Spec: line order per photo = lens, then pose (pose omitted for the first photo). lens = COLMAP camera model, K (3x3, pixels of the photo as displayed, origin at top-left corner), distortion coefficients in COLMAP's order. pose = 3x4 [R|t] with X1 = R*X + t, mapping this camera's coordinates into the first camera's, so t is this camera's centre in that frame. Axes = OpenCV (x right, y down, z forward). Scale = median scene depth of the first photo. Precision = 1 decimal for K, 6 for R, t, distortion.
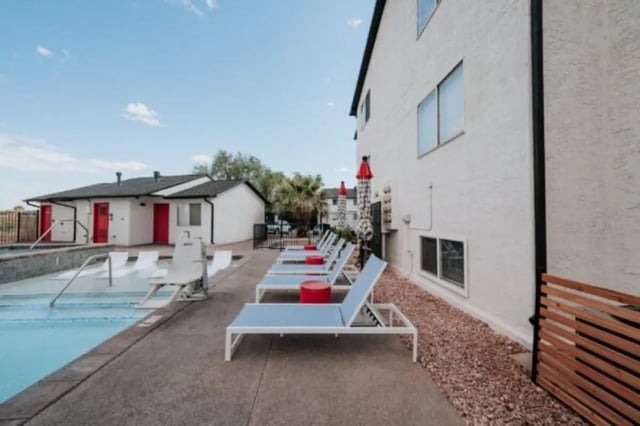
lens RADIAL K [[195.1, 0, 317.7], [0, 195.1, 223.6], [0, 0, 1]] dist [-0.000680, -0.000012]
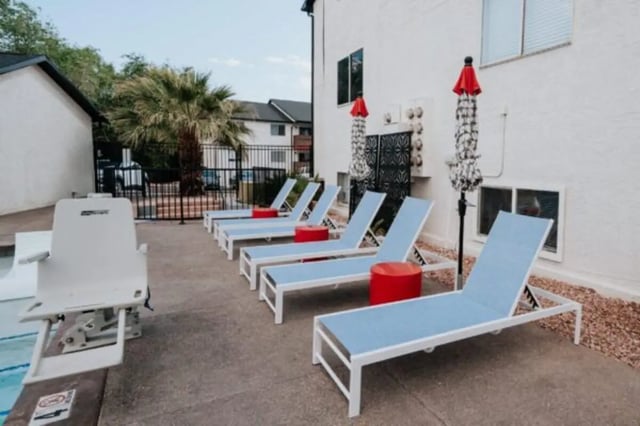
lens RADIAL K [[354.4, 0, 354.3], [0, 354.4, 200.4], [0, 0, 1]] dist [0.000266, 0.000626]
pose [[0.895466, -0.030171, 0.444106, -0.596826], [-0.008426, 0.996373, 0.084680, 0.016933], [-0.445049, -0.079570, 0.891964, 0.117606]]
